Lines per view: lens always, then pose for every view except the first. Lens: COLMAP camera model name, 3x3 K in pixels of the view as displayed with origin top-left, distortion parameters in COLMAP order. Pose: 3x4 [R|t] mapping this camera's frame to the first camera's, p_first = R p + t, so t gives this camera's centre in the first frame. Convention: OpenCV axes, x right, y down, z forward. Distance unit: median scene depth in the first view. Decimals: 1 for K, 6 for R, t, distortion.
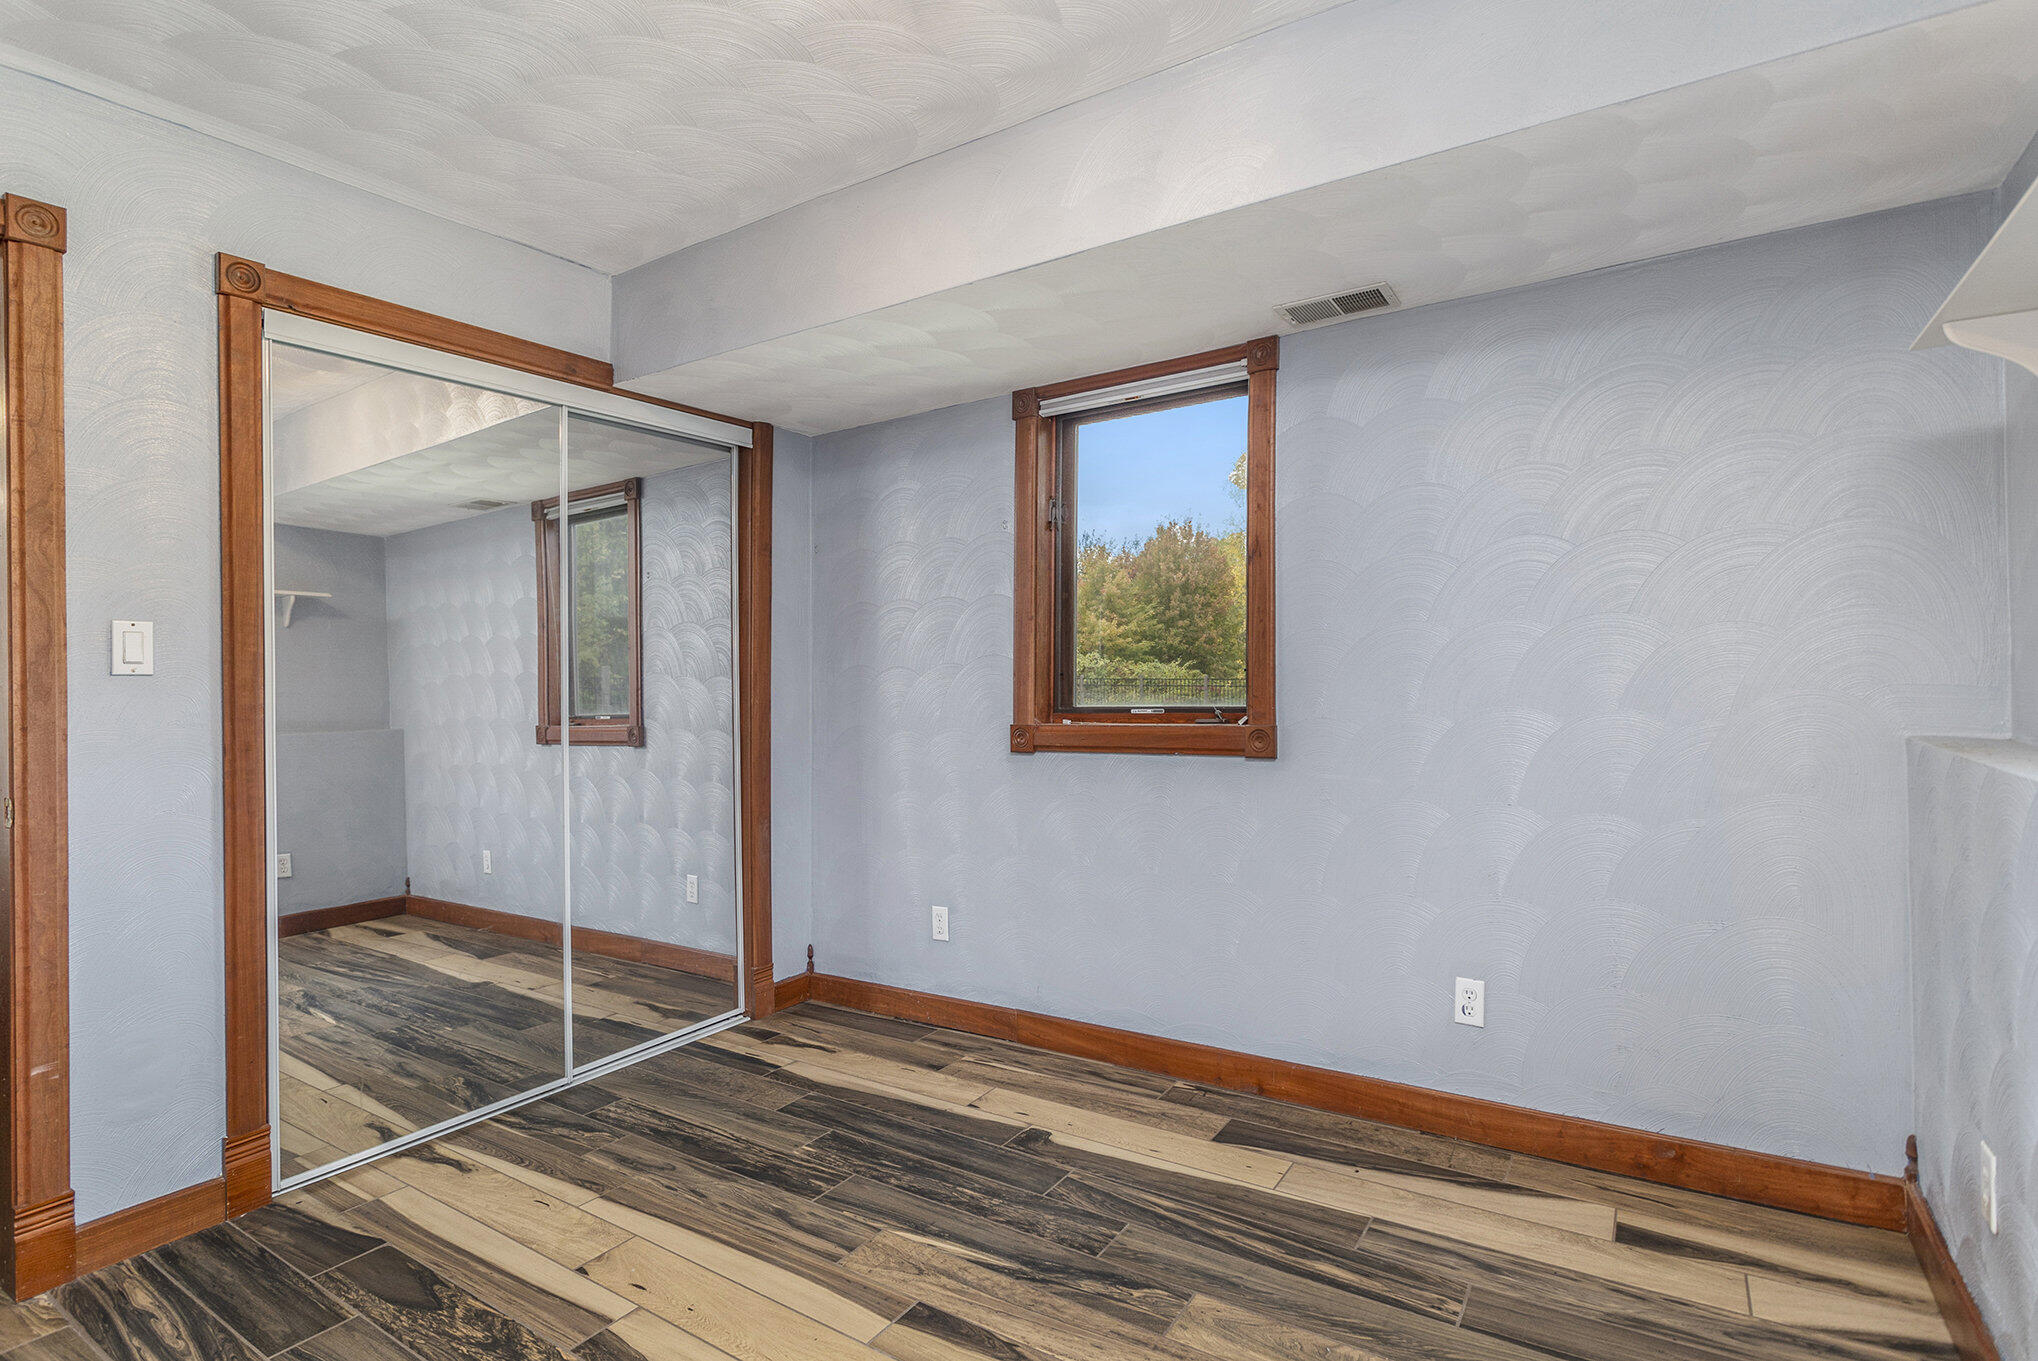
lens RADIAL K [[1050.1, 0, 1019.0], [0, 1050.1, 680.5], [0, 0, 1]] dist [-0.009420, -0.000995]
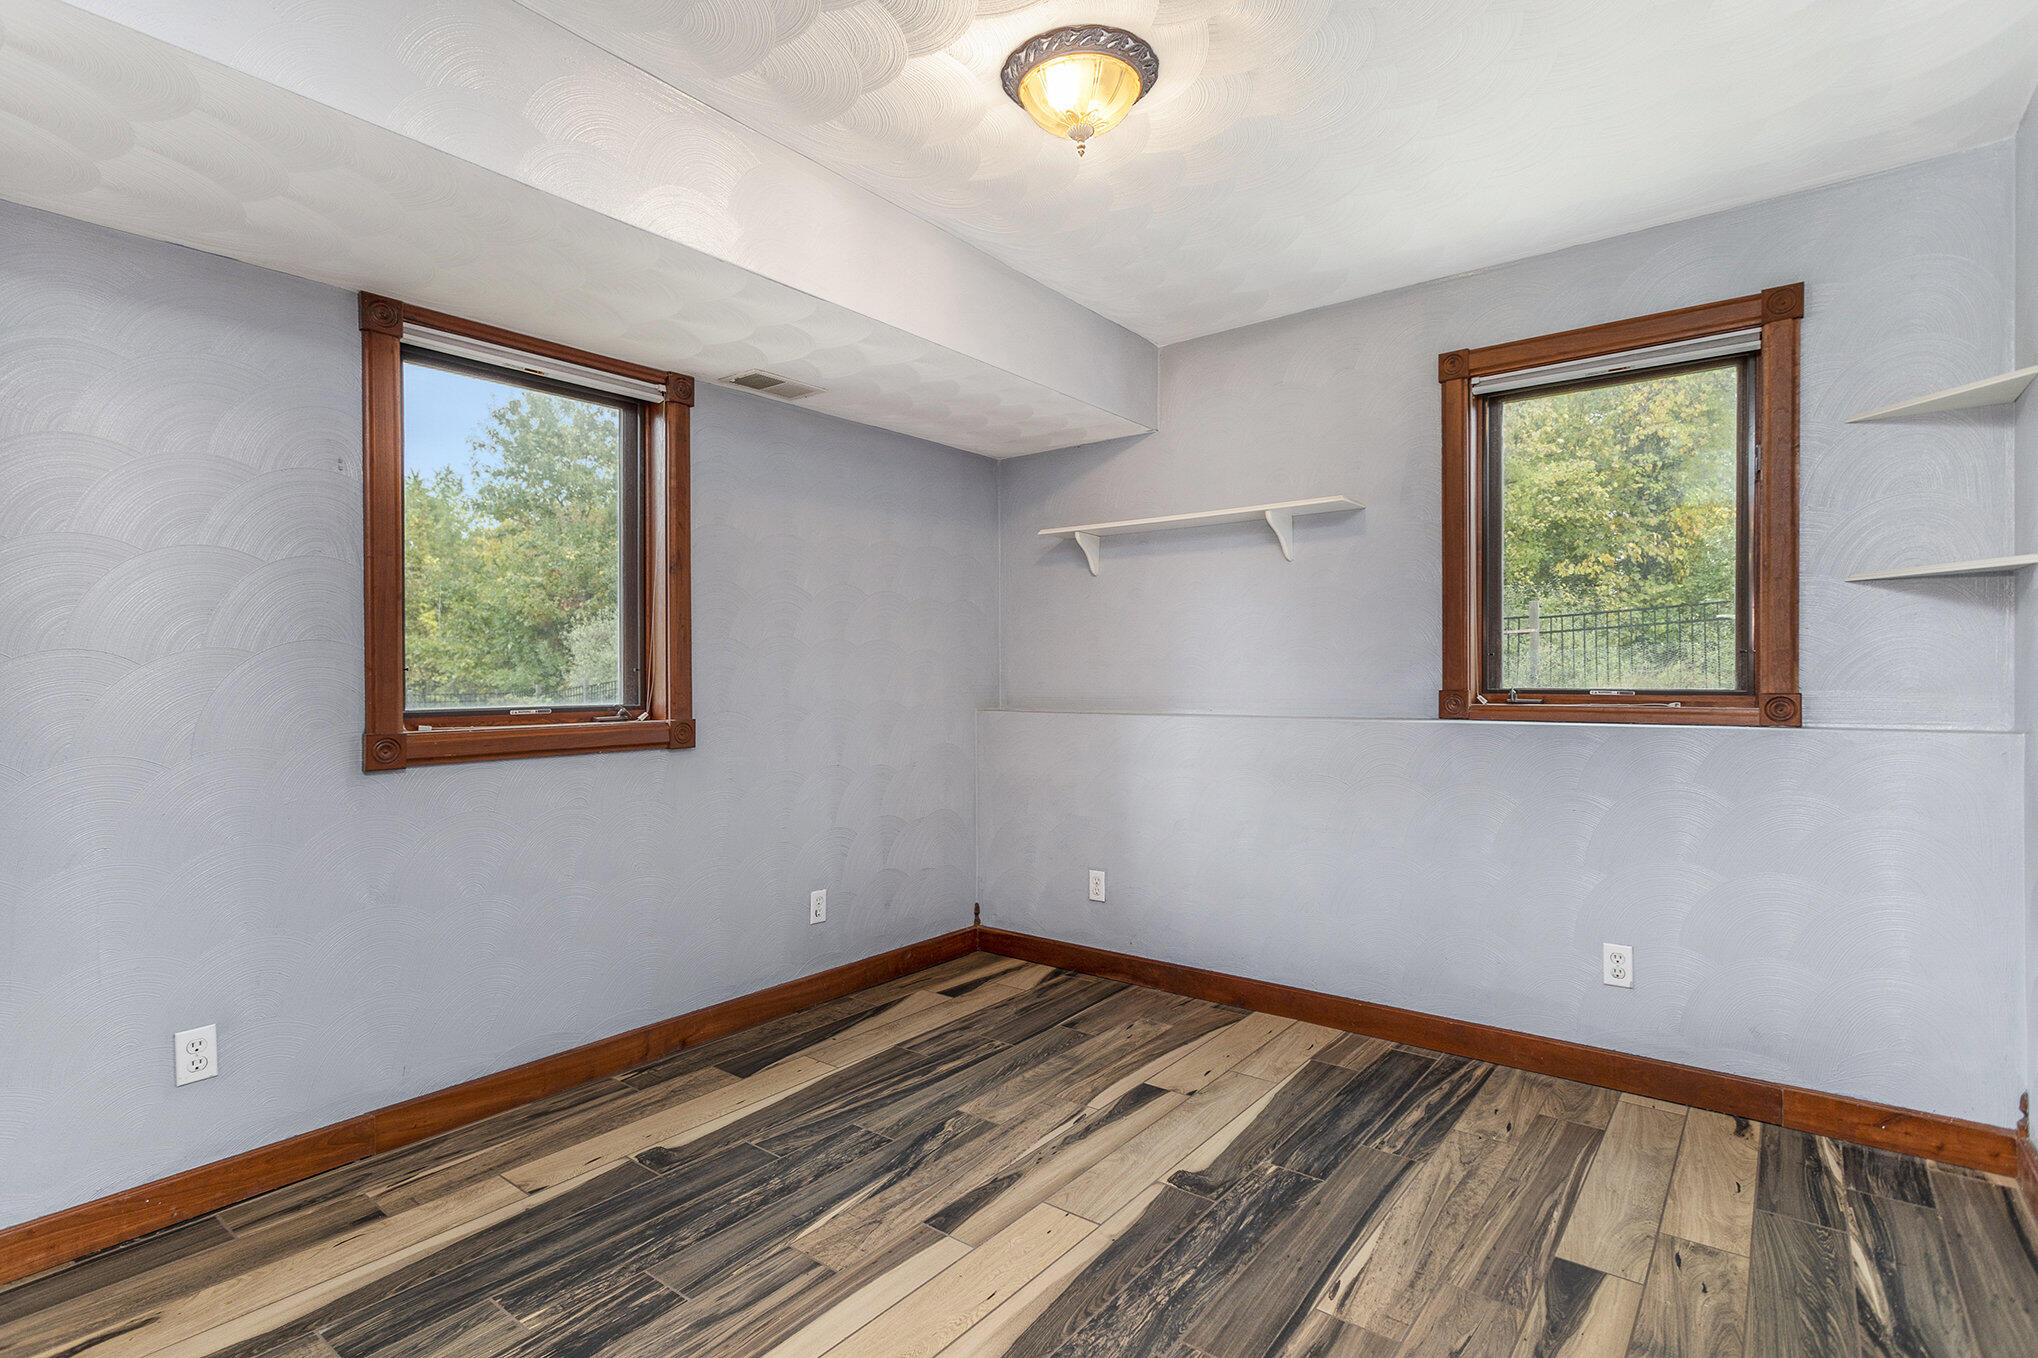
lens RADIAL K [[968.0, 0, 1016.6], [0, 968.0, 669.4], [0, 0, 1]] dist [0.001899, 0.000664]
pose [[0.056738, 0.033012, 0.997843, -0.959901], [0.001932, 0.999448, -0.033175, 0.027888], [-0.998387, 0.003810, 0.056643, 0.699527]]
